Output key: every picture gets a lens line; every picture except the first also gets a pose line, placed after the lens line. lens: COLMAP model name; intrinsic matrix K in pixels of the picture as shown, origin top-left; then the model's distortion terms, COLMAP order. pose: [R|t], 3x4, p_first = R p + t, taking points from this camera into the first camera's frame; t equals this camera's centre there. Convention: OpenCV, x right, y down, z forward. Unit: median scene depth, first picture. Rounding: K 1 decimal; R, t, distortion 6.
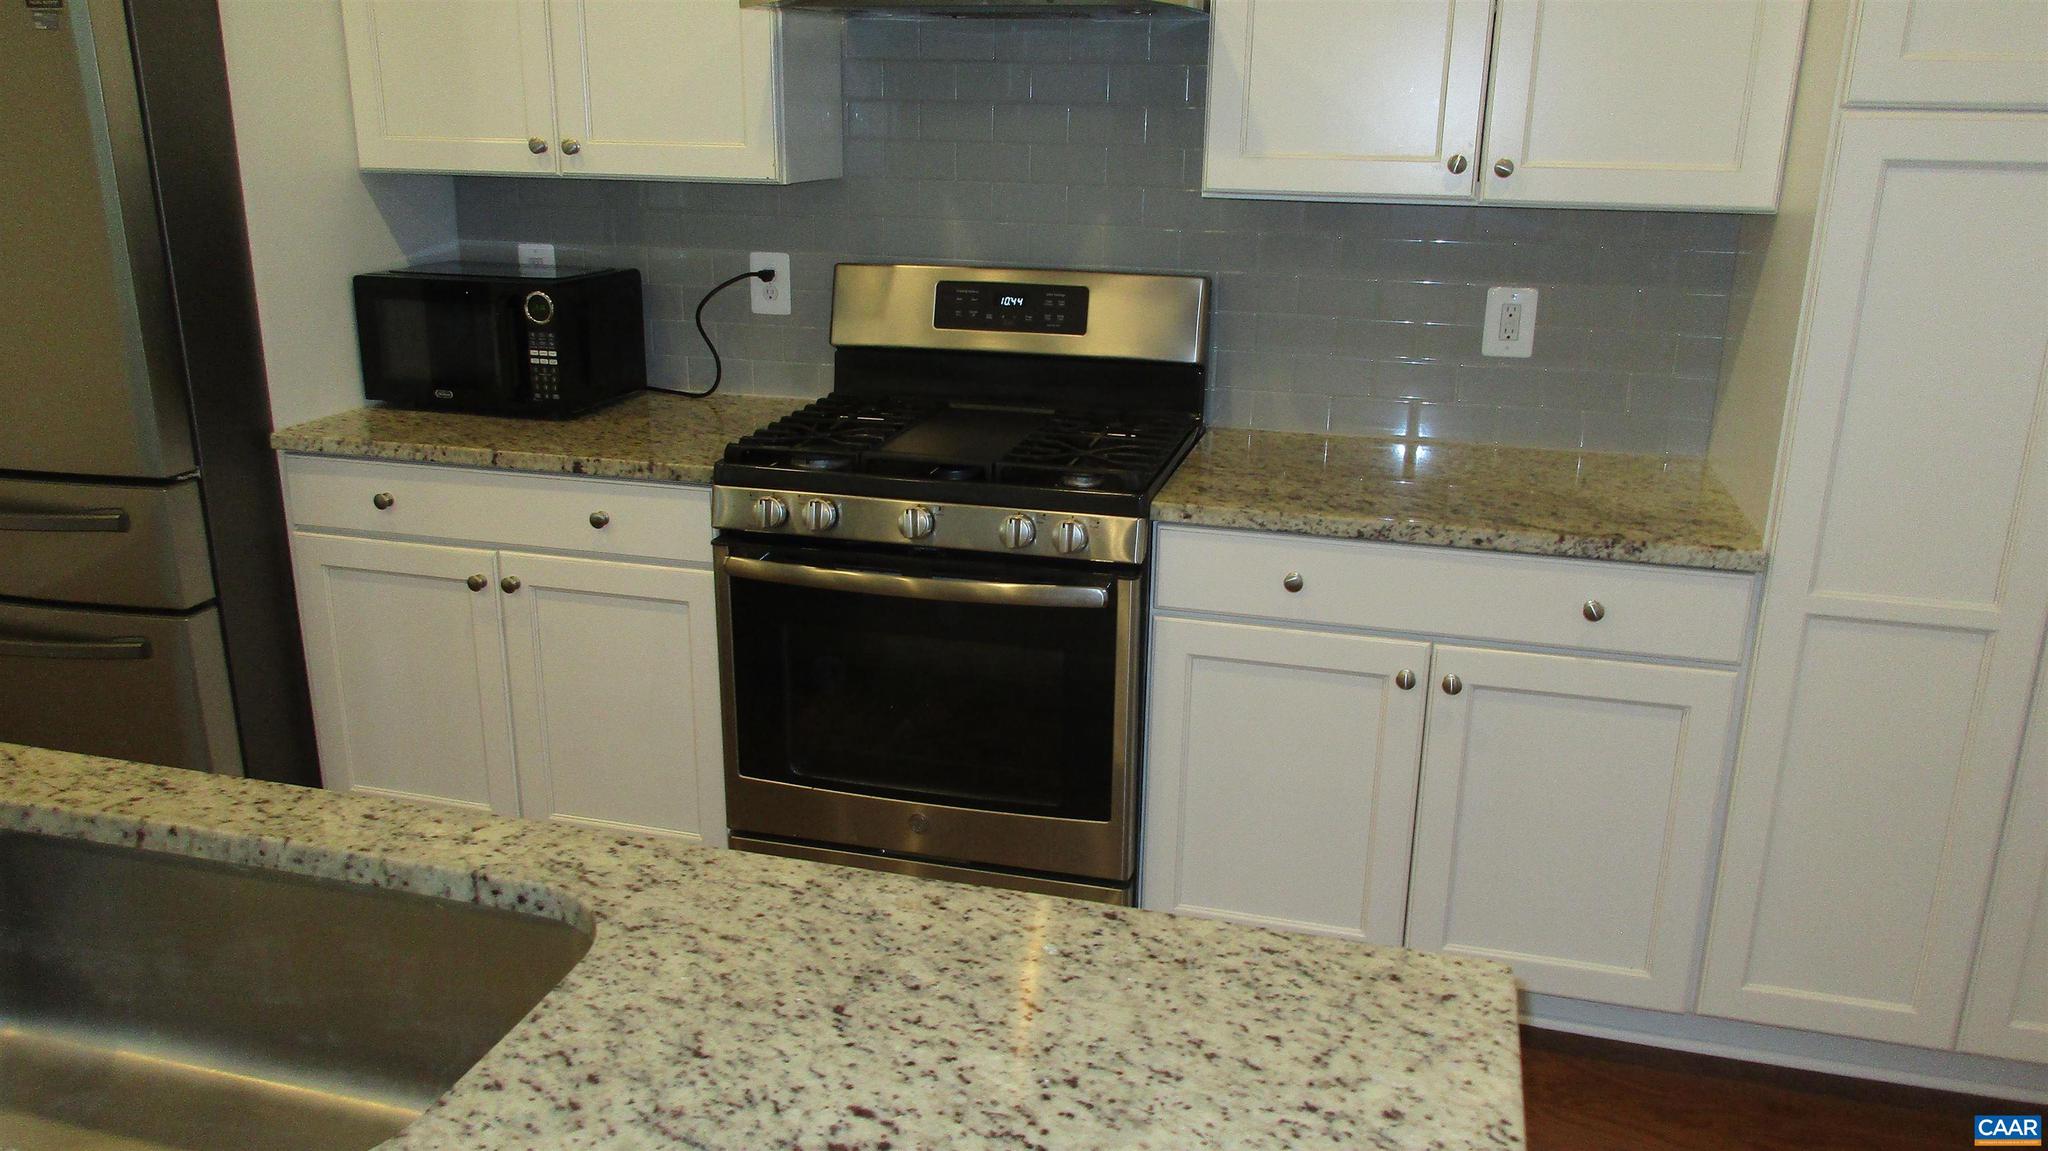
lens RADIAL K [[1516.1, 0, 1024.0], [0, 1516.1, 575.5], [0, 0, 1]] dist [-0.000284, -0.001529]
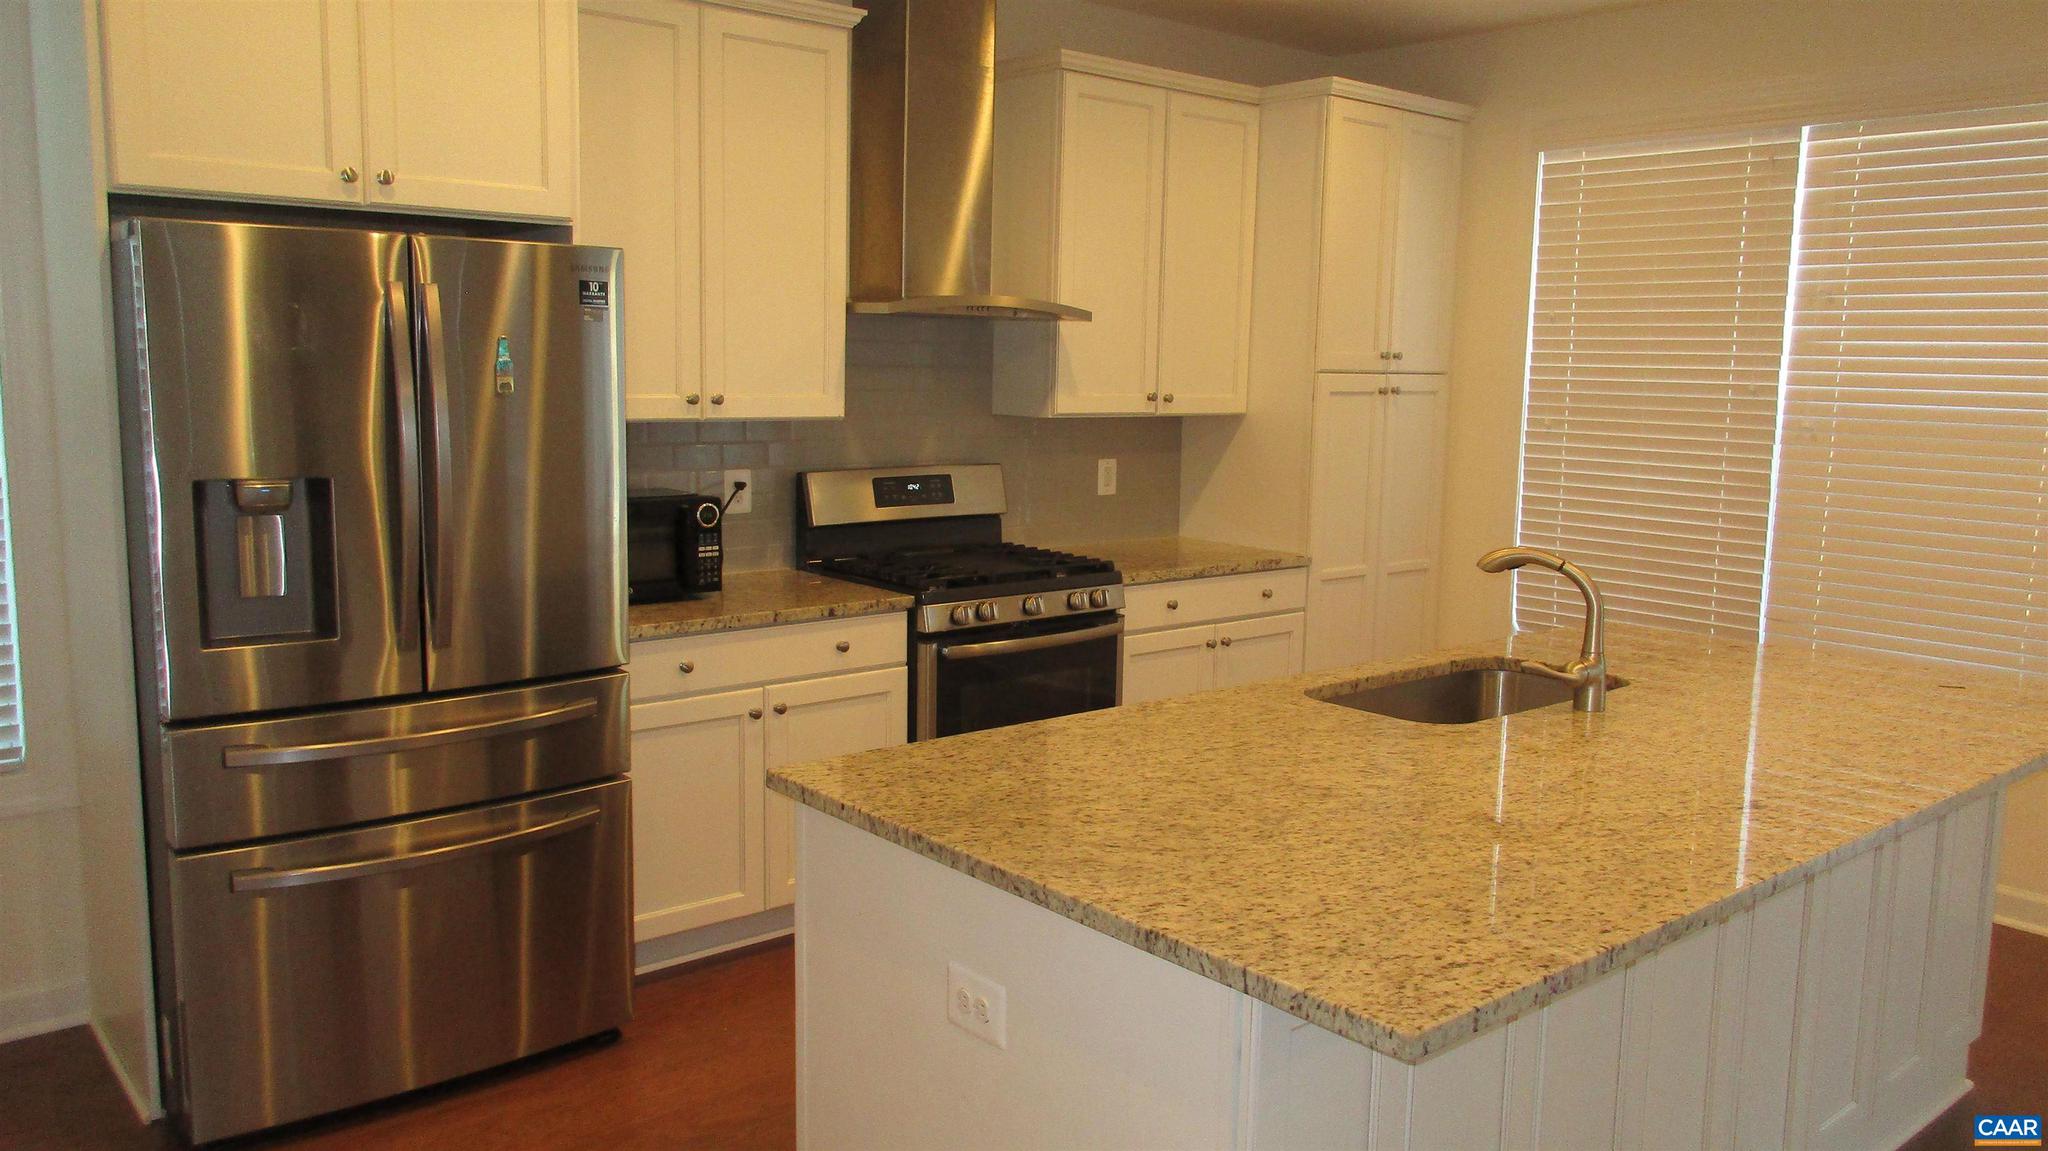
lens RADIAL K [[1516.1, 0, 1024.0], [0, 1516.1, 575.5], [0, 0, 1]] dist [-0.000284, -0.001529]
pose [[0.566144, -0.117906, 0.815831, -1.325967], [0.230357, 0.972916, -0.019248, -0.034132], [-0.791465, 0.198829, 0.577970, 0.002937]]
